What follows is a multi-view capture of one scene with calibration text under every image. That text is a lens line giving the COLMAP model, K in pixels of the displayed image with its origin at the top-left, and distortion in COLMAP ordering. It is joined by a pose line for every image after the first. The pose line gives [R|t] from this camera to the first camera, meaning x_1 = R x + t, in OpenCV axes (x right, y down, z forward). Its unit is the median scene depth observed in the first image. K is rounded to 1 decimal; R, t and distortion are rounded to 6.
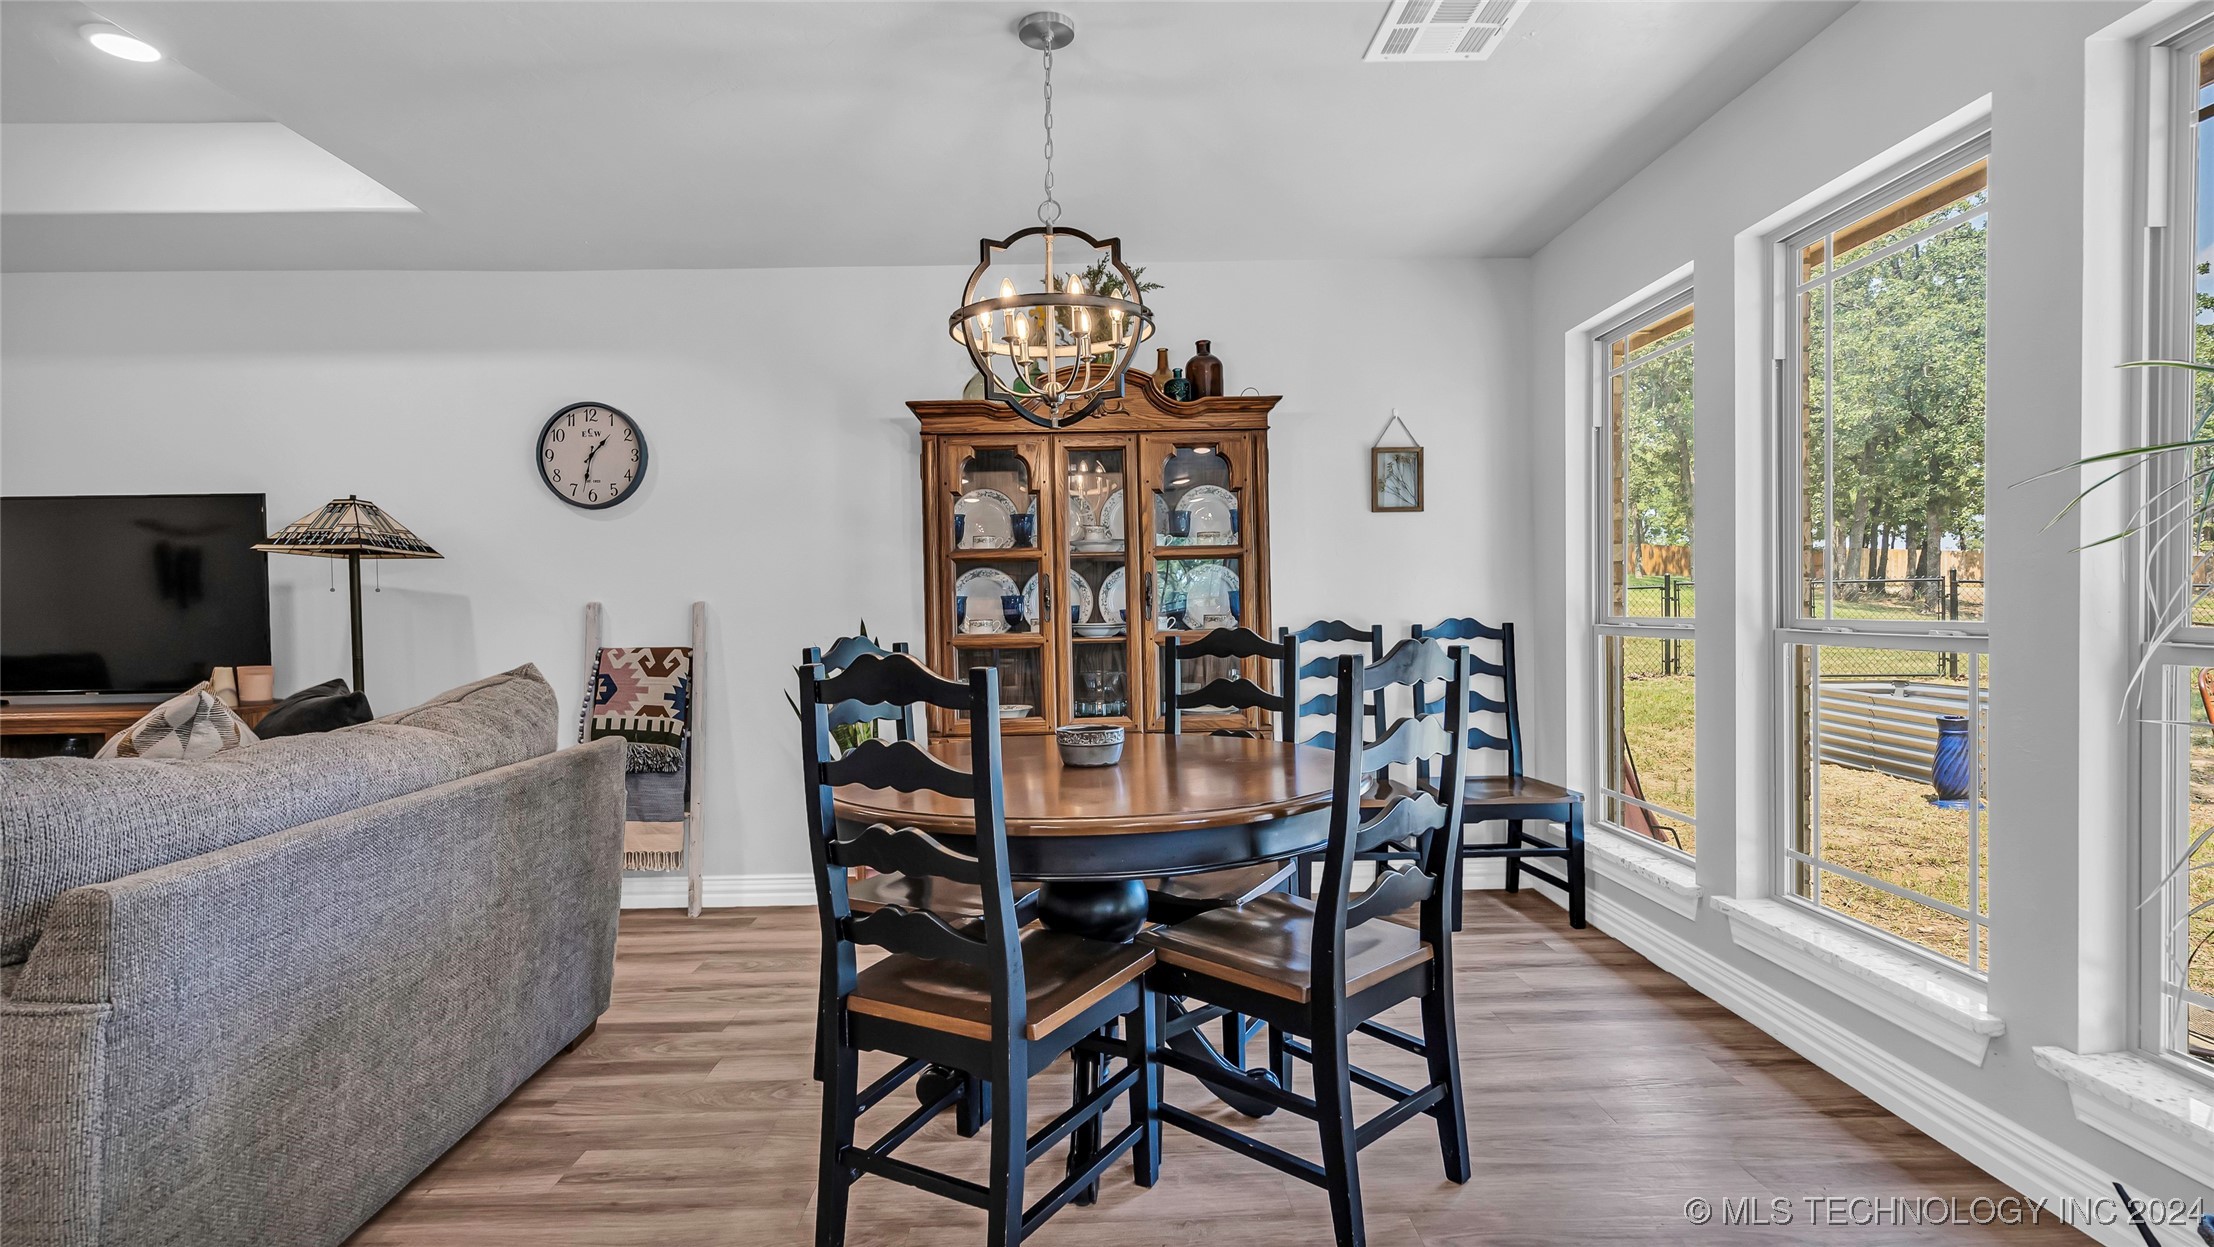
lens RADIAL K [[1040.4, 0, 1107.0], [0, 1040.4, 623.5], [0, 0, 1]] dist [-0.002193, 0.000188]
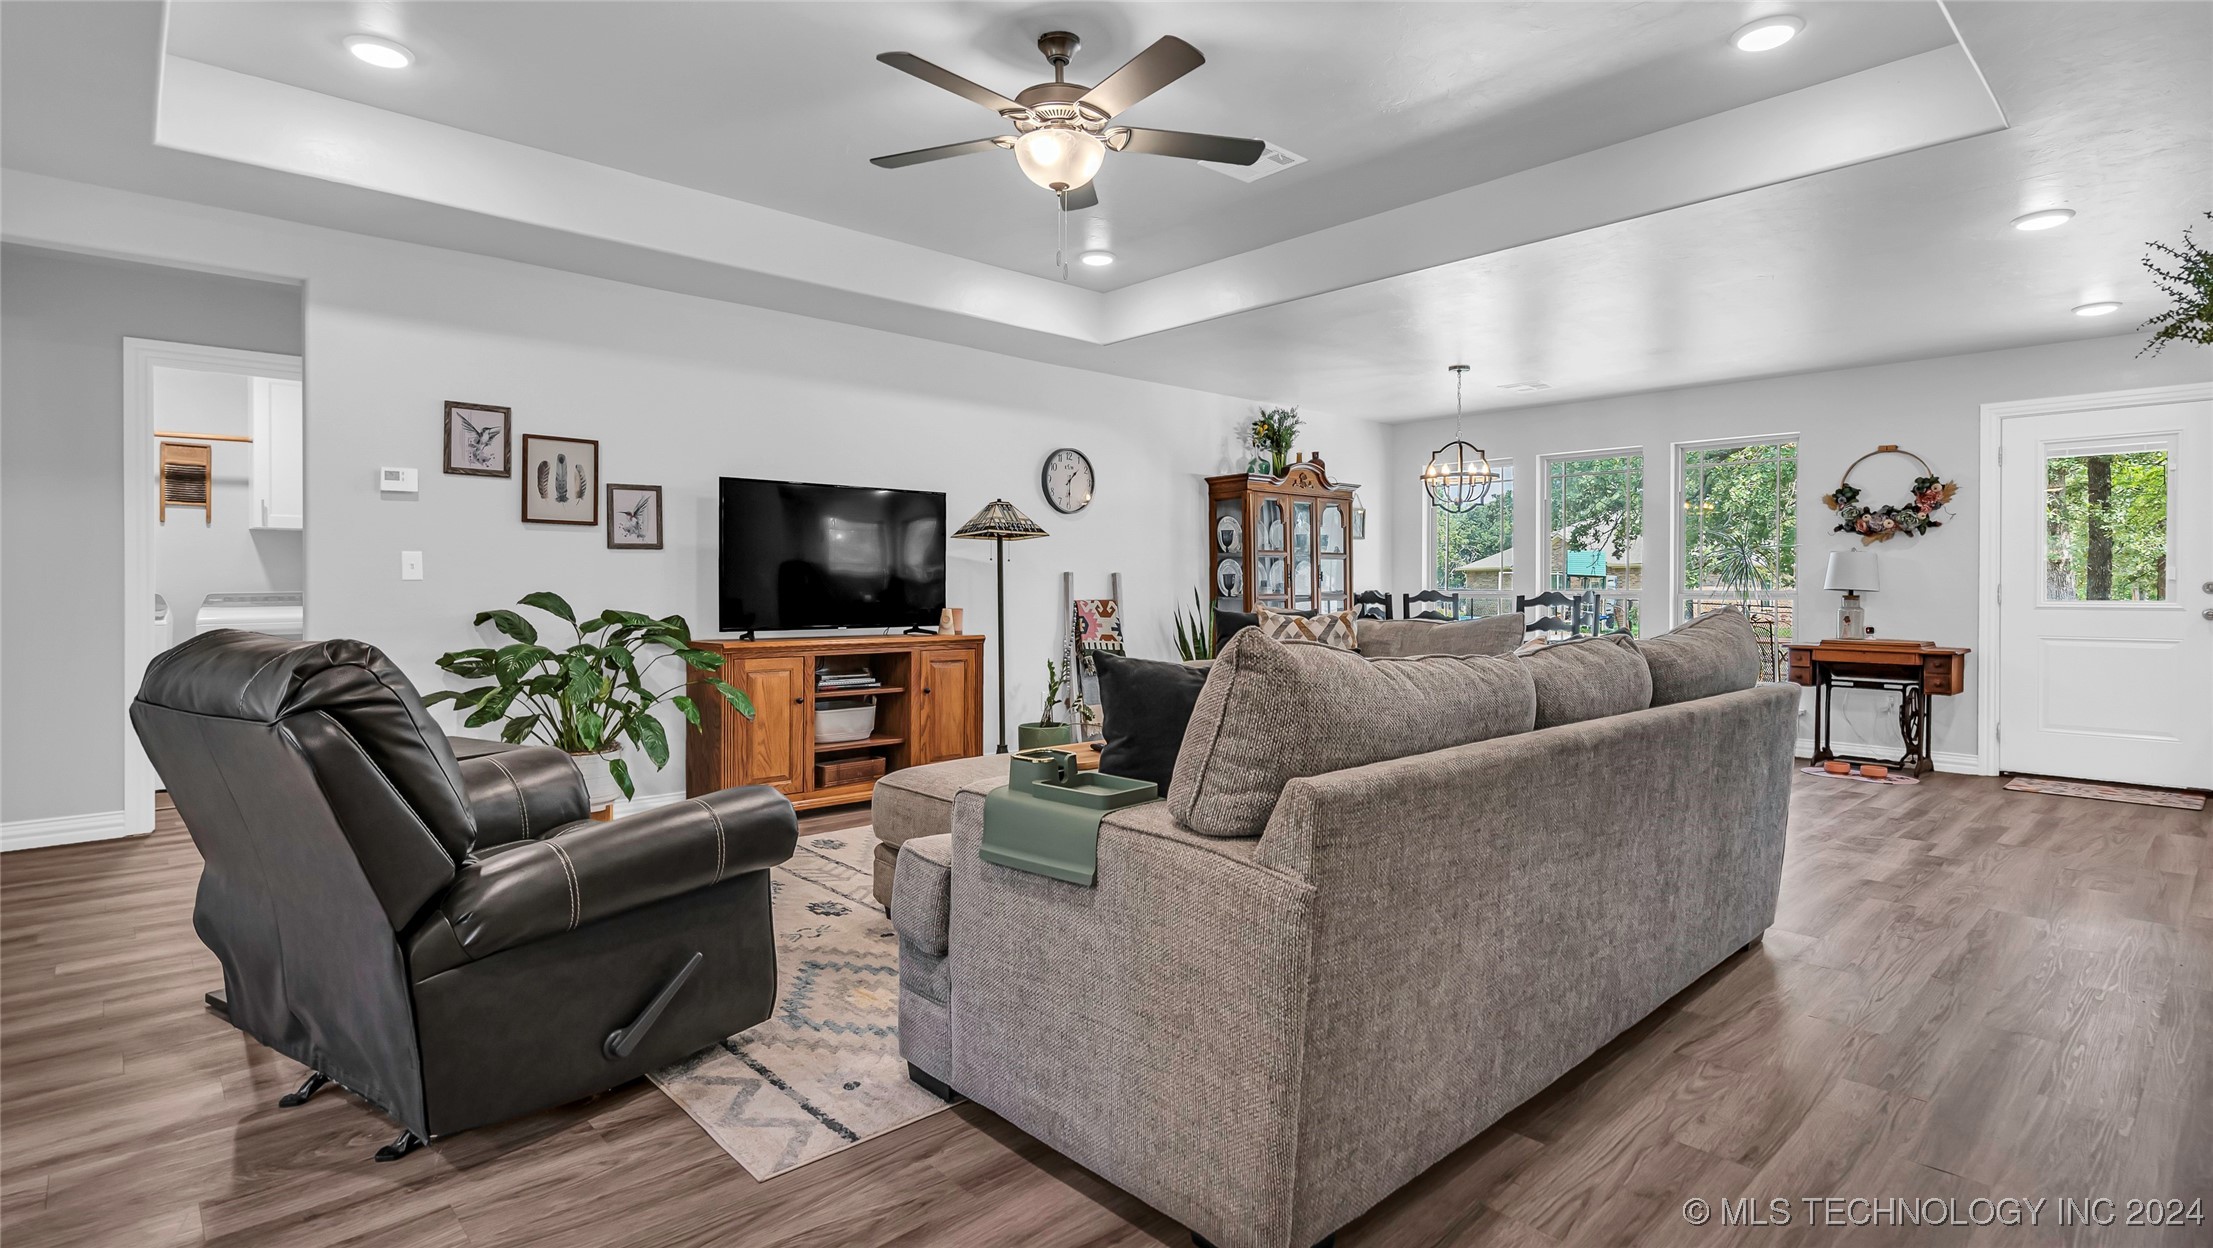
lens RADIAL K [[1073.4, 0, 1114.6], [0, 1073.4, 598.4], [0, 0, 1]] dist [-0.000948, 0.000026]
pose [[0.744857, 0.010662, 0.667139, -1.603030], [-0.000268, 0.999877, -0.015681, 0.048707], [-0.667225, 0.011501, 0.744768, -0.299515]]
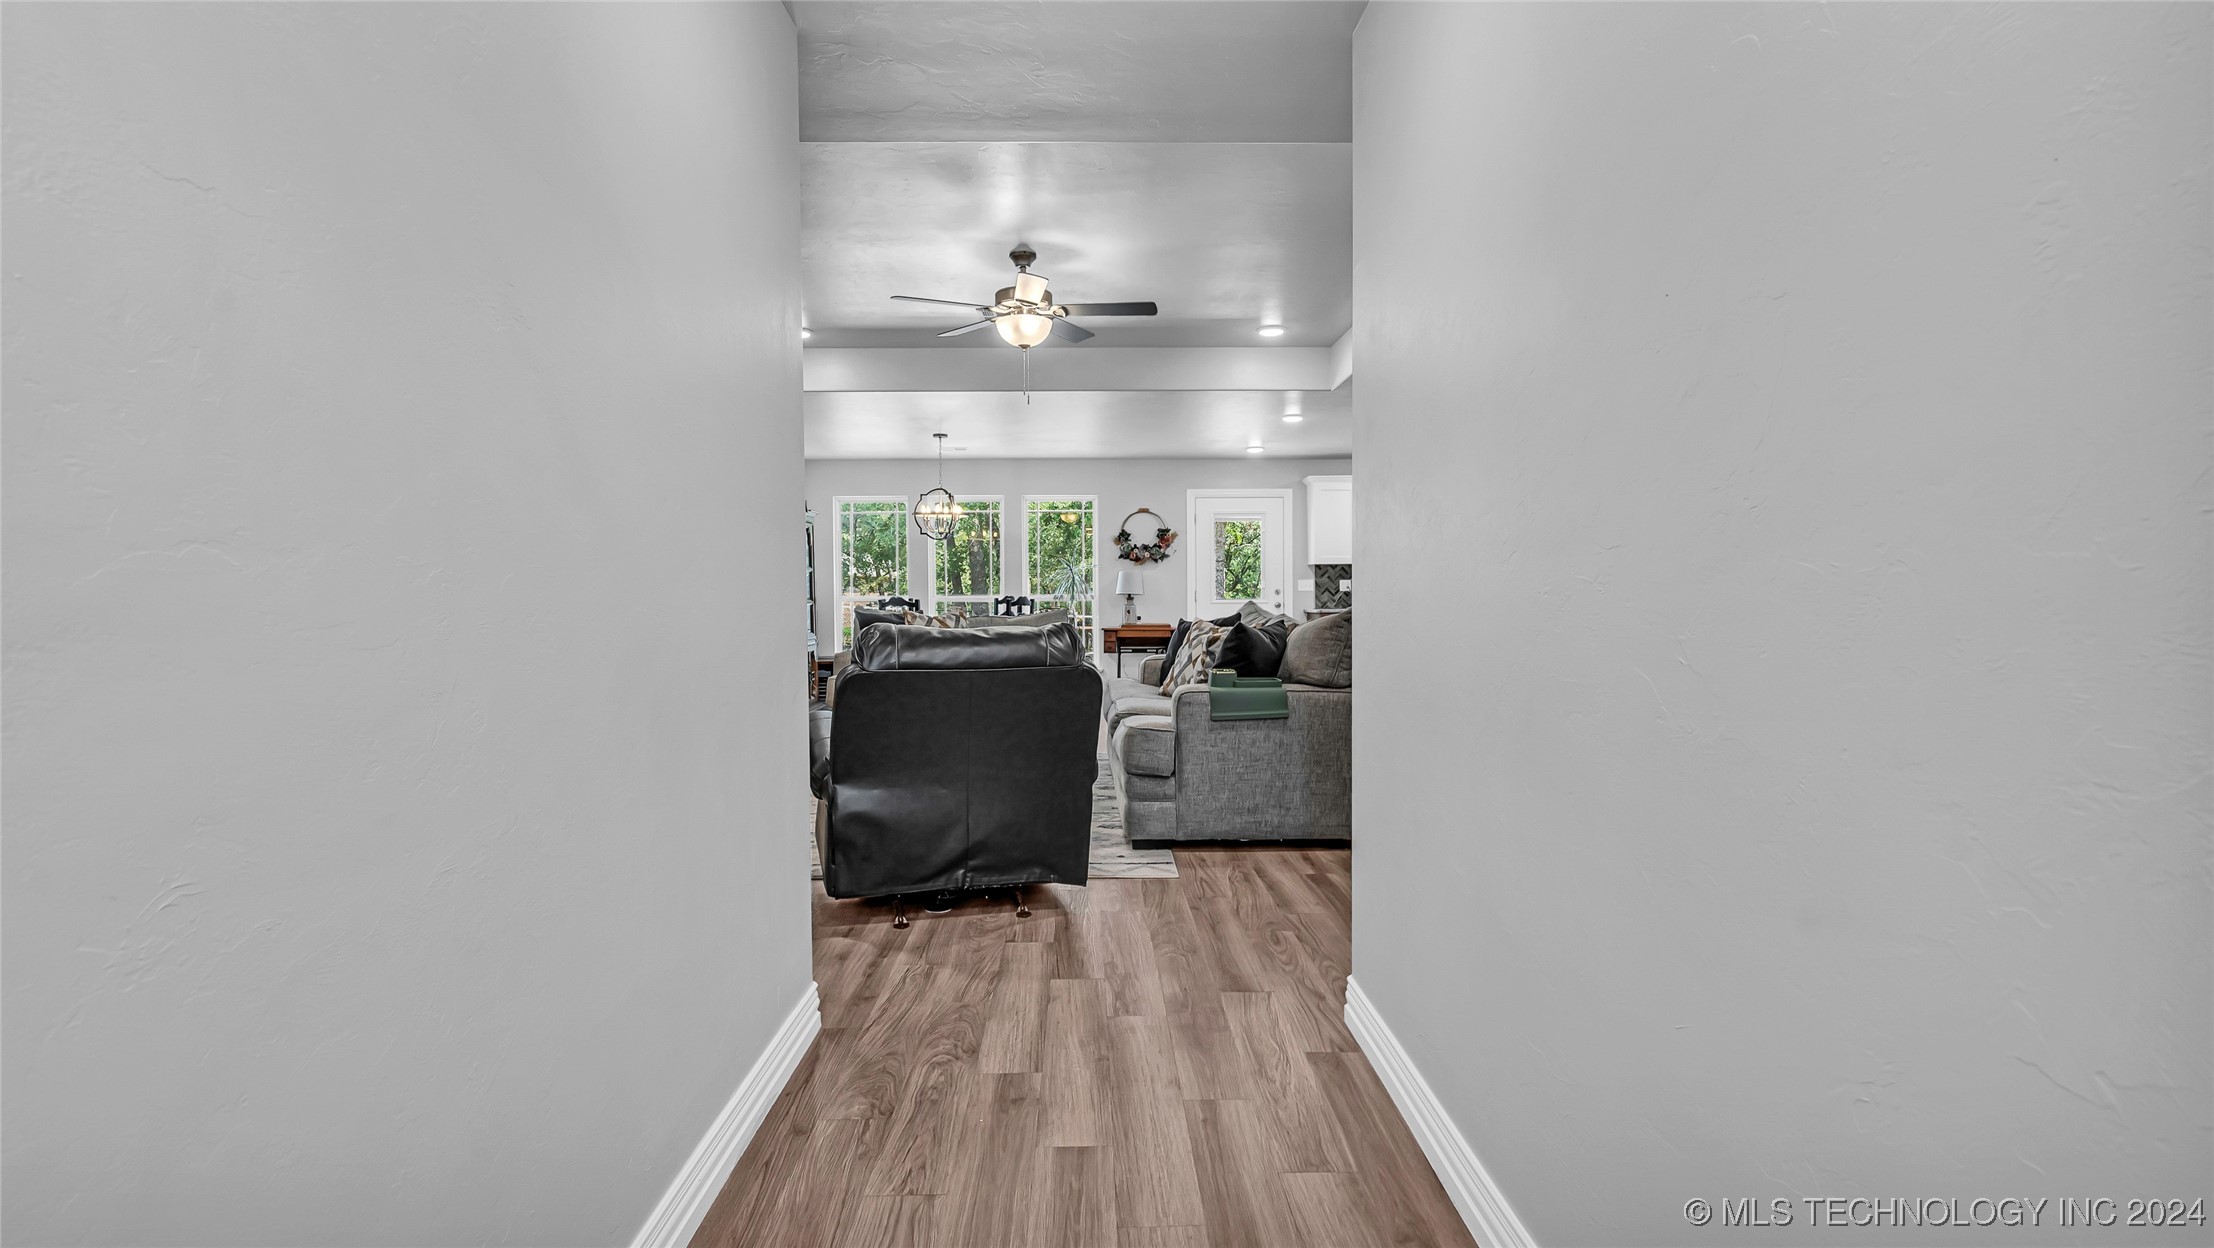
lens RADIAL K [[1040.4, 0, 1107.0], [0, 1040.4, 624.0], [0, 0, 1]] dist [-0.002193, 0.000188]
pose [[0.023796, -0.014406, 0.999613, -2.371111], [0.023225, 0.999634, 0.013854, 0.047641], [-0.999447, 0.022886, 0.024122, 0.200721]]
